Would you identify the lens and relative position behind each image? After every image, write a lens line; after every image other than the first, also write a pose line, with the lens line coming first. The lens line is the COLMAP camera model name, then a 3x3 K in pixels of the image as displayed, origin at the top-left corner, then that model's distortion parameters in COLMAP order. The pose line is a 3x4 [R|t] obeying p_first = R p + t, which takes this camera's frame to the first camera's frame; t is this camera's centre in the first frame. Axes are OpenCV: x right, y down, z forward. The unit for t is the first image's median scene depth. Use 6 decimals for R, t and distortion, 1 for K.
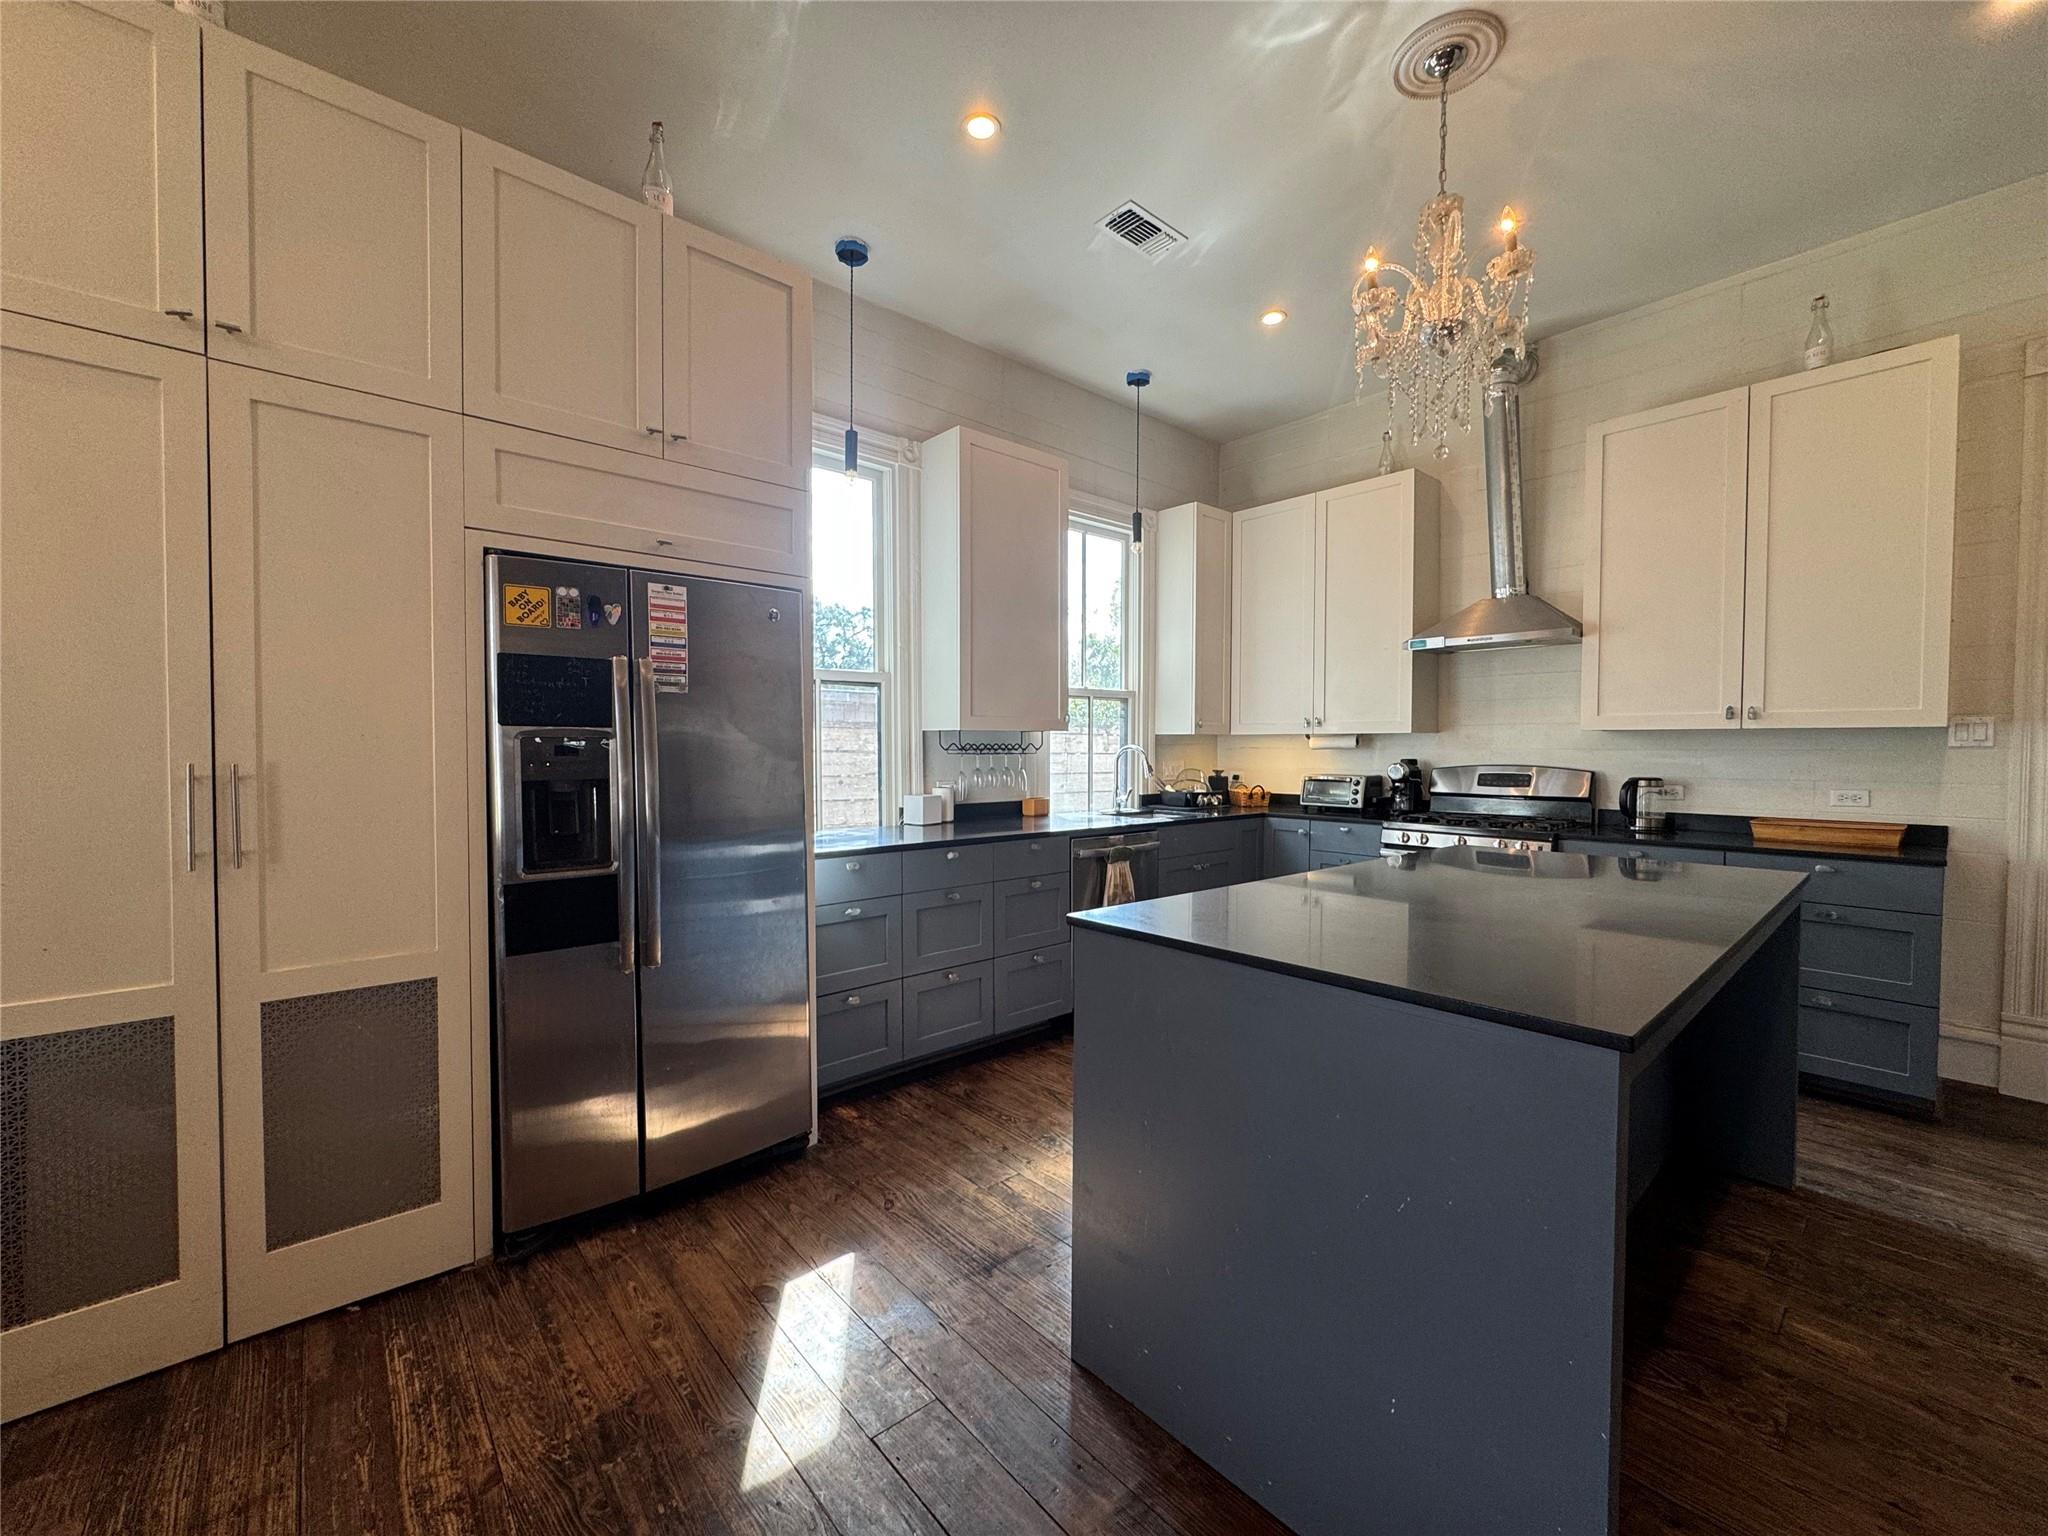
lens RADIAL K [[820.4, 0, 1036.7], [0, 820.4, 765.5], [0, 0, 1]] dist [-0.004081, 0.000047]
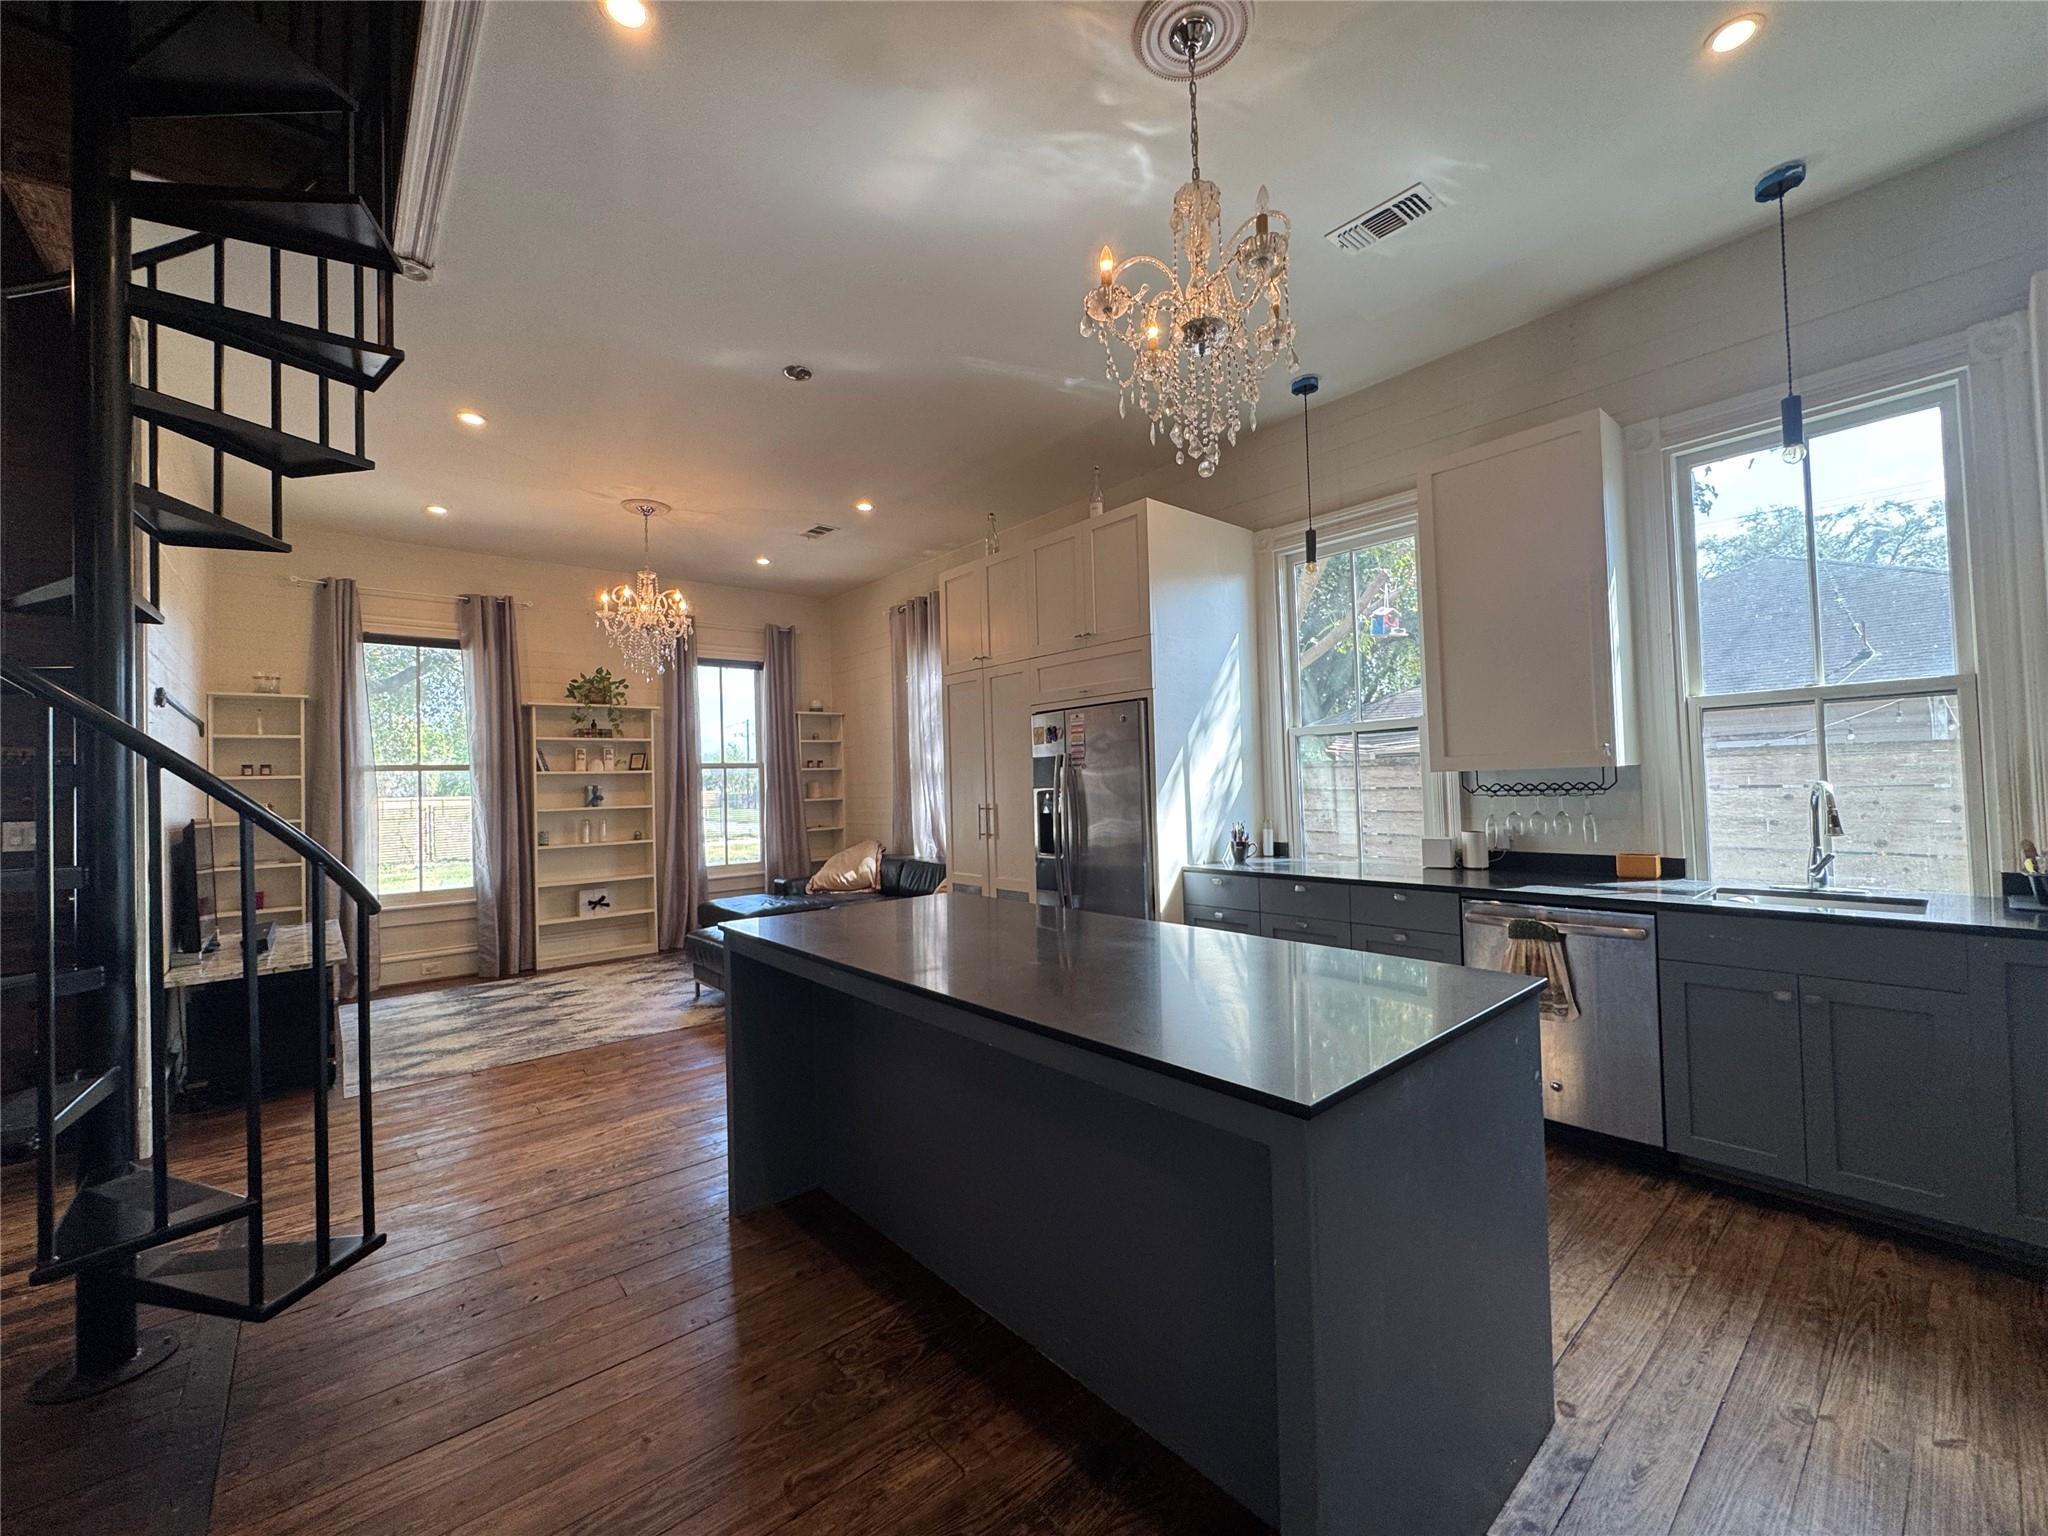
lens RADIAL K [[820.4, 0, 1011.6], [0, 820.4, 765.0], [0, 0, 1]] dist [-0.004081, 0.000047]
pose [[-0.028652, -0.022737, -0.999331, 1.528171], [0.007165, 0.999711, -0.022951, -0.057187], [0.999564, -0.007818, -0.028481, 0.914557]]
